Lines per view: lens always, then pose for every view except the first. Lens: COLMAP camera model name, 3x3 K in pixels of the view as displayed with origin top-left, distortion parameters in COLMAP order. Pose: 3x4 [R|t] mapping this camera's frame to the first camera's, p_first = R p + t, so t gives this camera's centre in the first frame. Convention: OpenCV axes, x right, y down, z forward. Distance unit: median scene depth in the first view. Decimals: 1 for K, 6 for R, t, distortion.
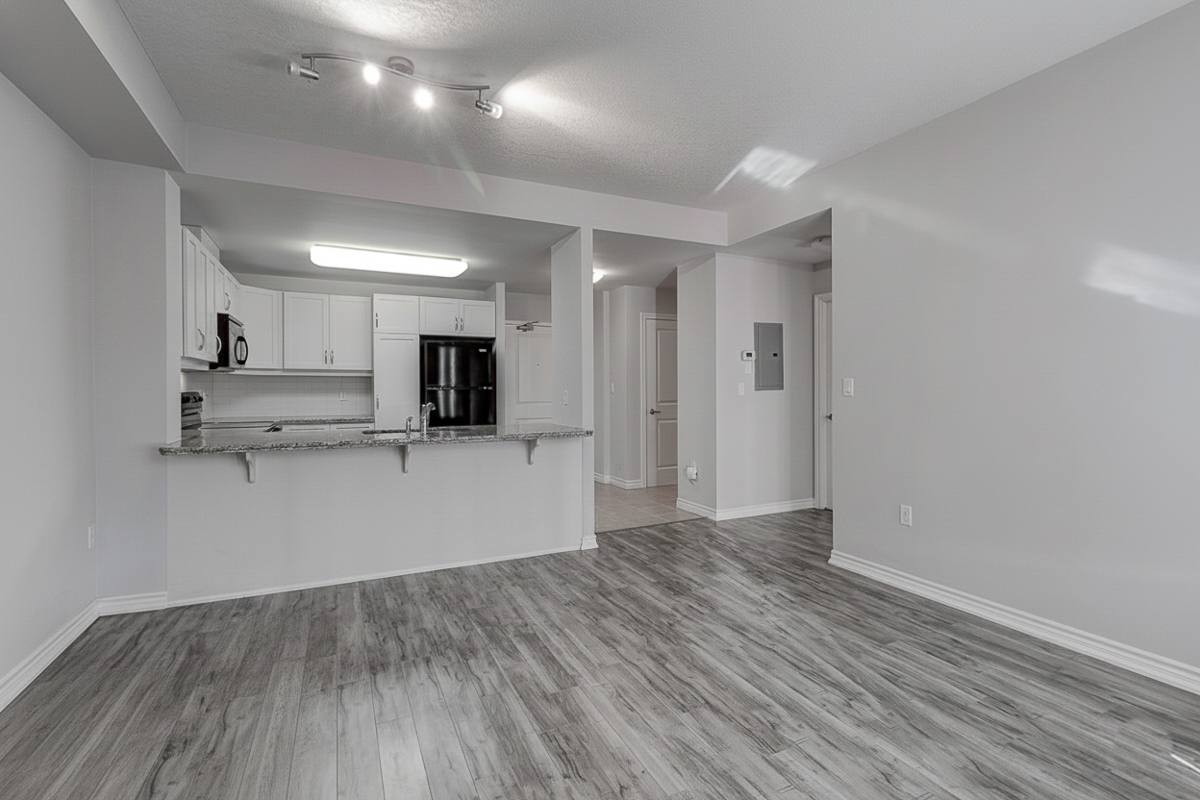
lens RADIAL K [[566.0, 0, 602.0], [0, 566.0, 388.3], [0, 0, 1]] dist [-0.001380, 0.000164]
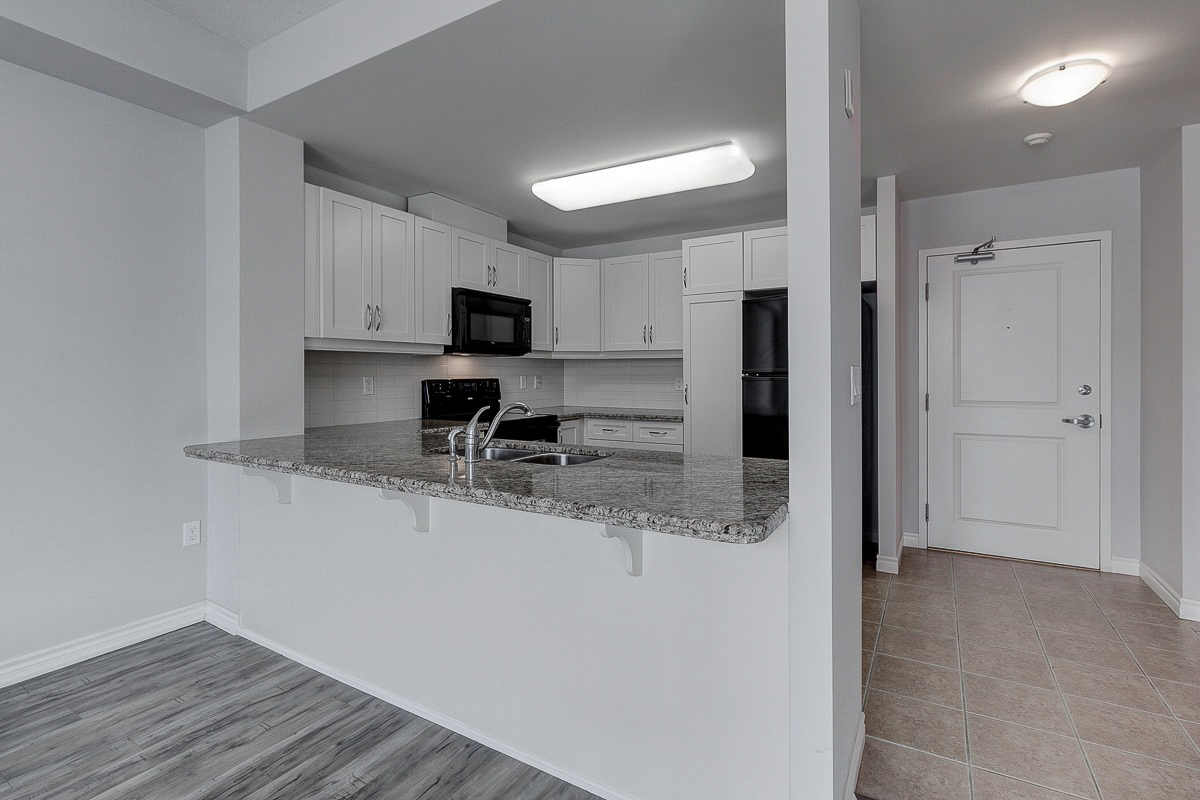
lens RADIAL K [[563.4, 0, 598.8], [0, 563.4, 374.8], [0, 0, 1]] dist [-0.000610, -0.000024]
pose [[0.553308, 0.001126, -0.832976, 0.136223], [0.000950, 0.999998, 0.001983, -0.001506], [0.832976, -0.001888, 0.553305, 0.576238]]
